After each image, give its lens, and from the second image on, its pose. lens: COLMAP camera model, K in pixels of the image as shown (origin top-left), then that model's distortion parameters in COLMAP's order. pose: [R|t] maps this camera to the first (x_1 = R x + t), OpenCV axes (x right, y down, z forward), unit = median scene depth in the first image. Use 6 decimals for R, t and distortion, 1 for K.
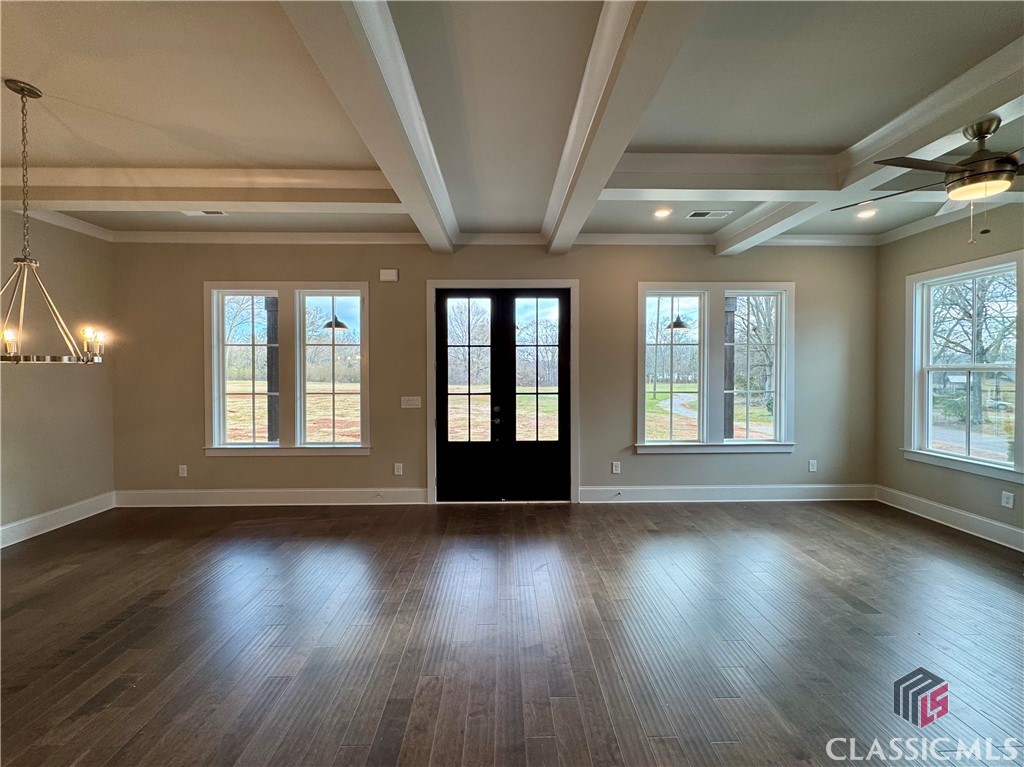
lens RADIAL K [[418.2, 0, 512.5], [0, 418.2, 370.3], [0, 0, 1]] dist [-0.001041, 0.000519]
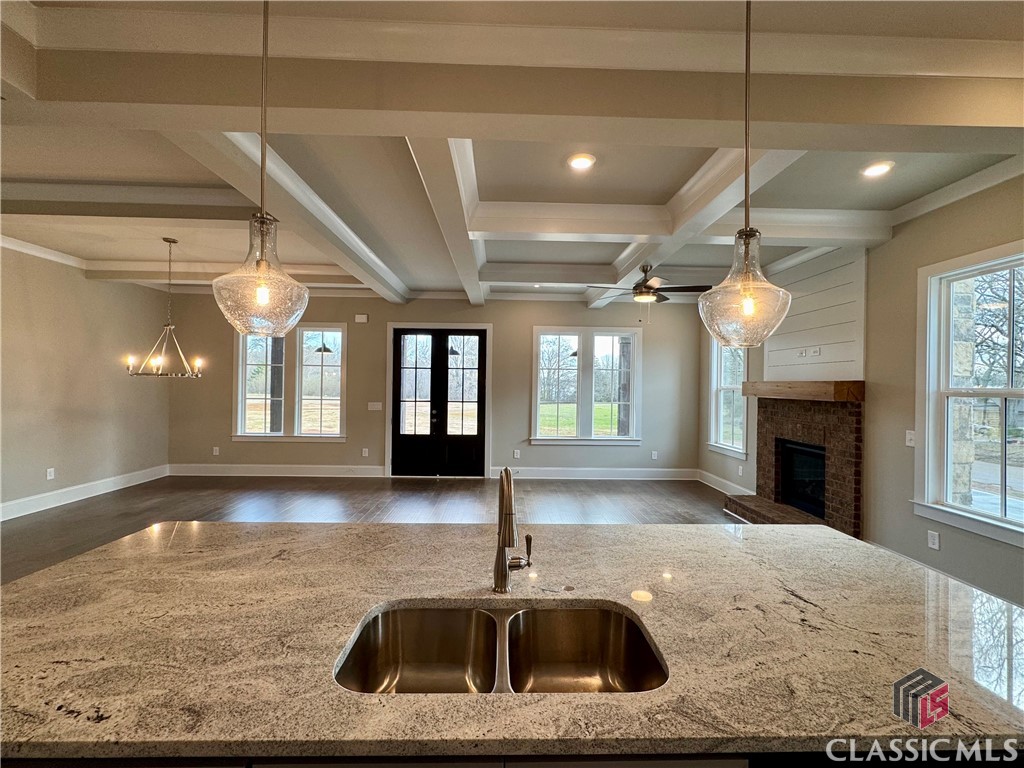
lens RADIAL K [[445.3, 0, 515.9], [0, 445.3, 378.9], [0, 0, 1]] dist [-0.004763, -0.001680]
pose [[0.999844, 0.016905, 0.005057, 0.234703], [-0.016812, 0.999699, -0.017853, 0.001119], [-0.005358, 0.017765, 0.999828, -0.540271]]
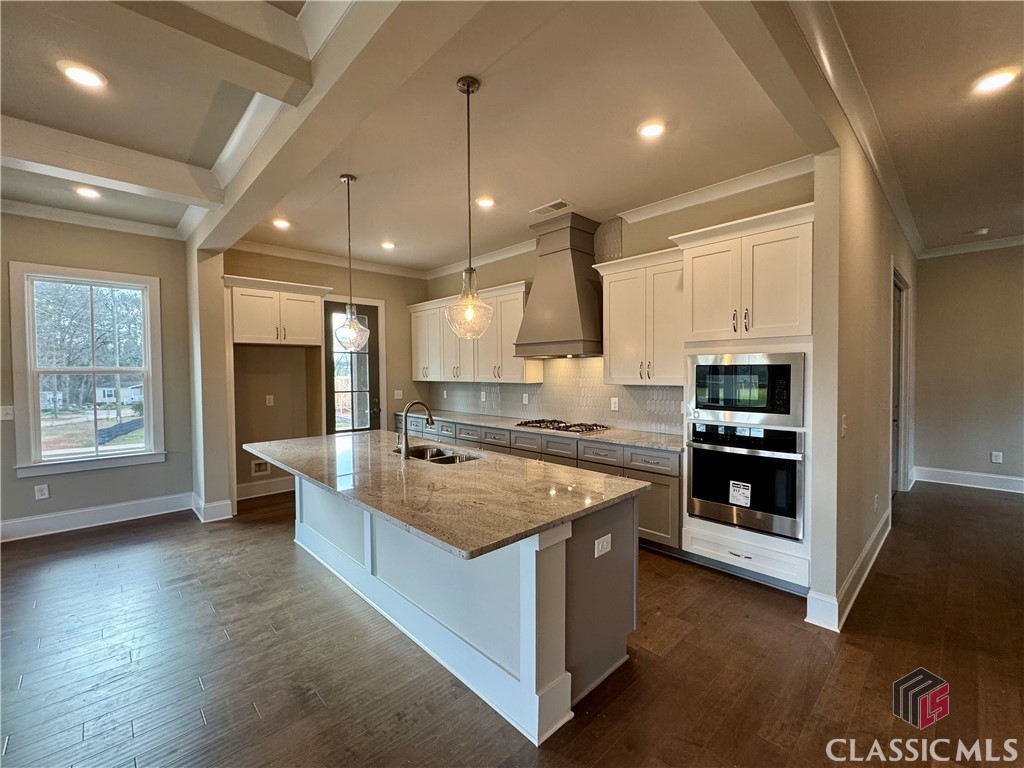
lens RADIAL K [[445.3, 0, 514.7], [0, 445.3, 382.1], [0, 0, 1]] dist [-0.004763, -0.001680]
pose [[-0.677973, -0.012517, 0.734980, -0.357639], [0.010283, 0.999596, 0.026509, 0.007812], [-0.735015, 0.025530, -0.677570, 0.079983]]
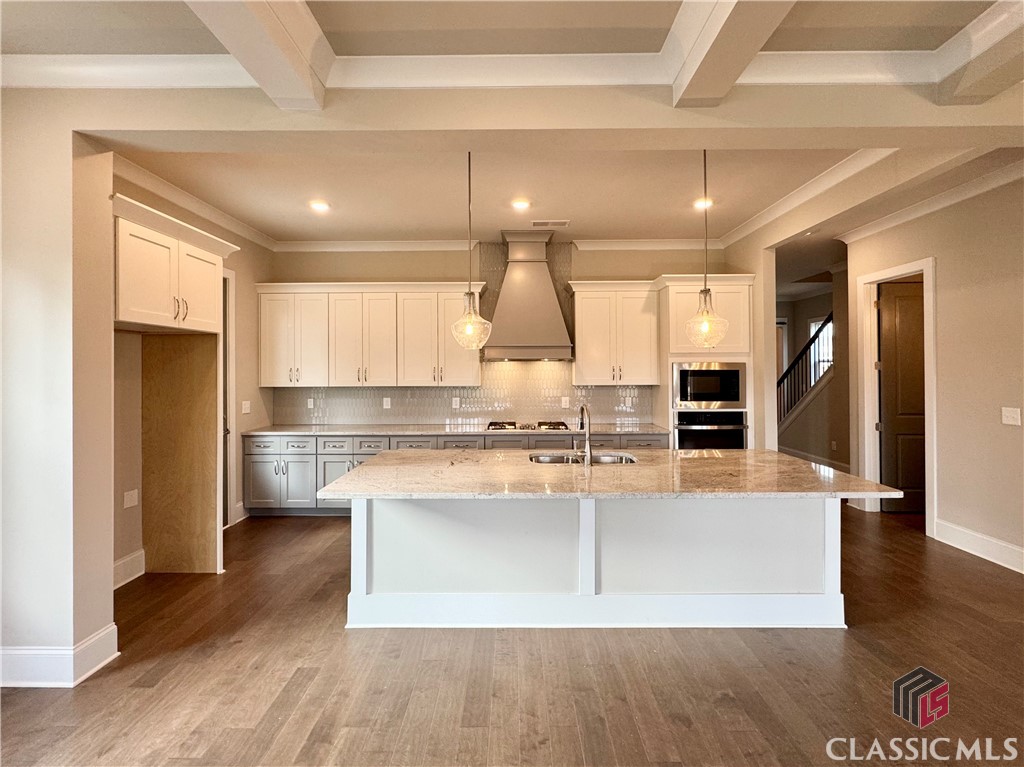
lens RADIAL K [[445.3, 0, 521.1], [0, 445.3, 370.9], [0, 0, 1]] dist [-0.004763, -0.001680]
pose [[-0.999896, 0.005265, 0.013450, 0.315660], [0.005345, 0.999968, 0.005904, -0.002668], [-0.013419, 0.005975, -0.999892, 0.387380]]
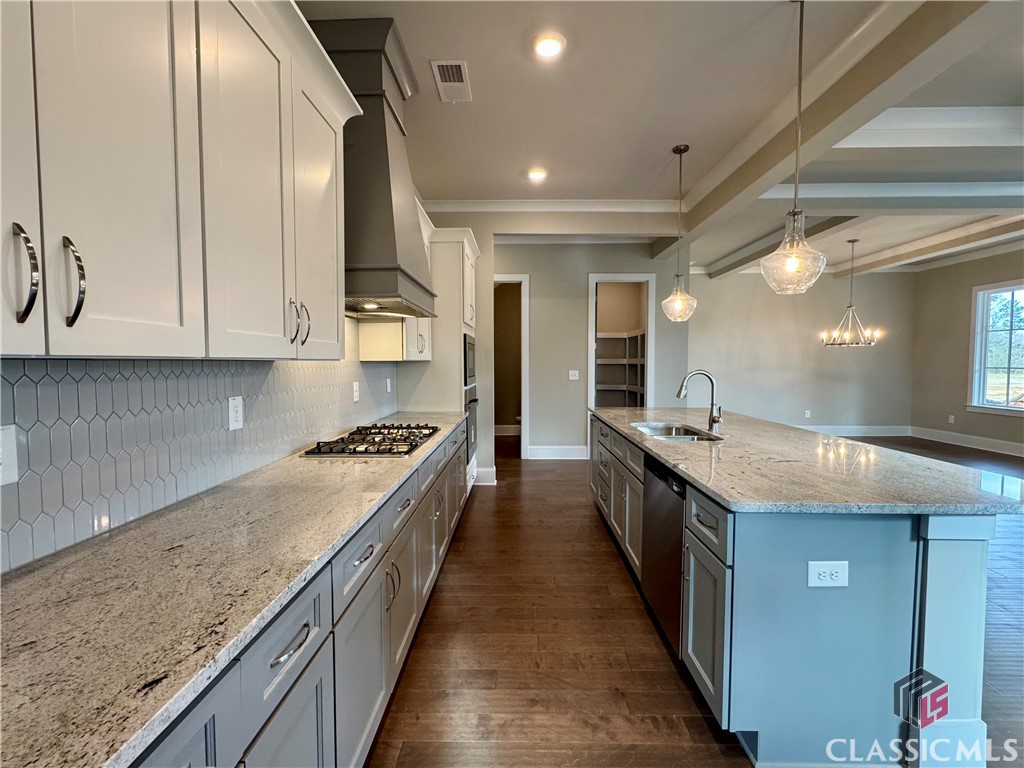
lens RADIAL K [[445.3, 0, 503.1], [0, 445.3, 389.2], [0, 0, 1]] dist [-0.004763, -0.001680]
pose [[-0.055263, 0.062653, -0.996504, 0.845994], [-0.002496, 0.998018, 0.062886, 0.041076], [0.998469, 0.005962, -0.054997, -0.491946]]
